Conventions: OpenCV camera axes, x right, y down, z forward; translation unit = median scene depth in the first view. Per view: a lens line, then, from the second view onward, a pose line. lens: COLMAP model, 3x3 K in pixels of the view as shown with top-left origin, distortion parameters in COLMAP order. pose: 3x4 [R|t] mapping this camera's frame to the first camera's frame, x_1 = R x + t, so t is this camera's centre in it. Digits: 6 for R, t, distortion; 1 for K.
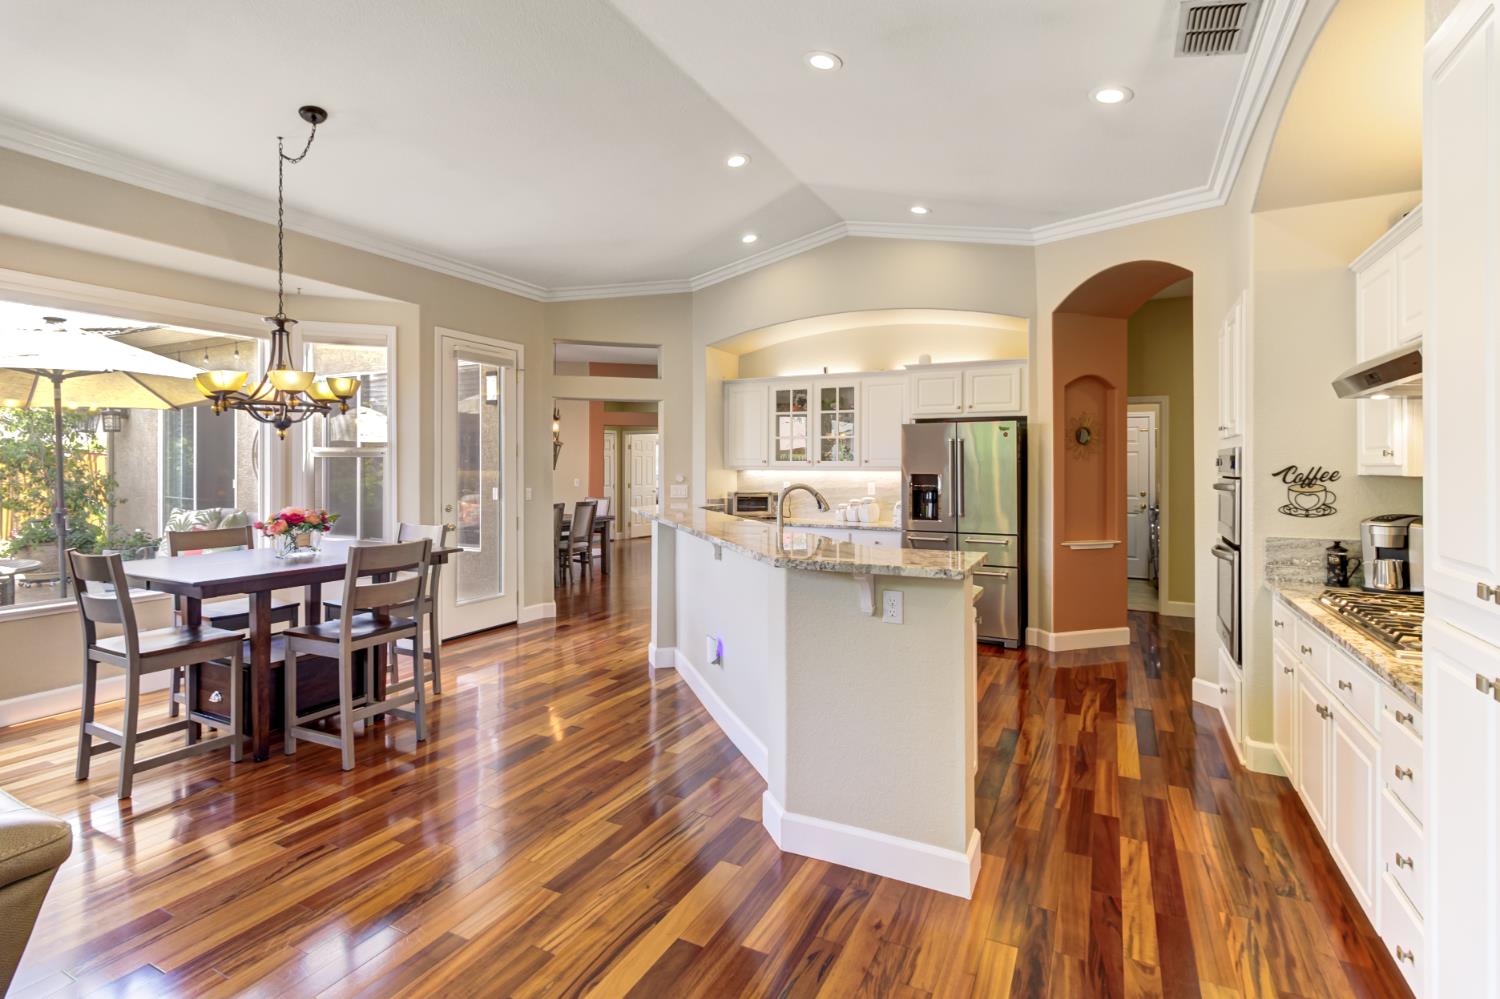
lens RADIAL K [[700.7, 0, 749.3], [0, 700.7, 468.1], [0, 0, 1]] dist [0.002314, 0.000101]
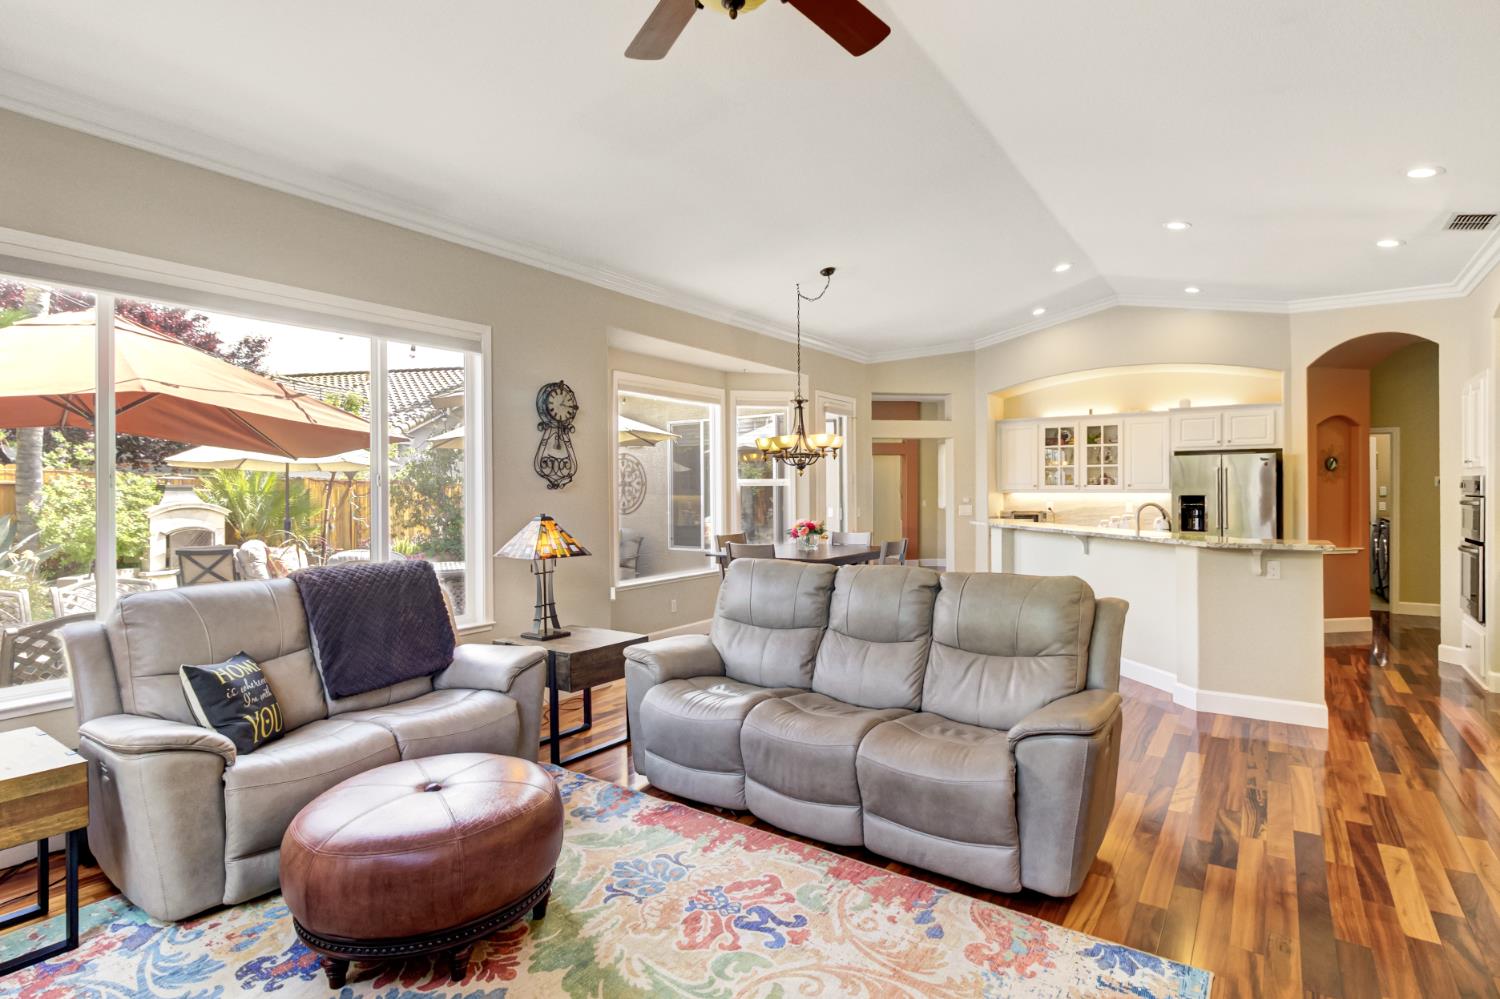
lens RADIAL K [[745.5, 0, 750.9], [0, 745.5, 497.9], [0, 0, 1]] dist [0.001764, 0.001018]
pose [[0.991306, -0.006461, -0.131416, -0.368337], [0.007663, 0.999933, 0.008646, -0.004753], [0.131351, -0.009578, 0.991290, -0.449236]]
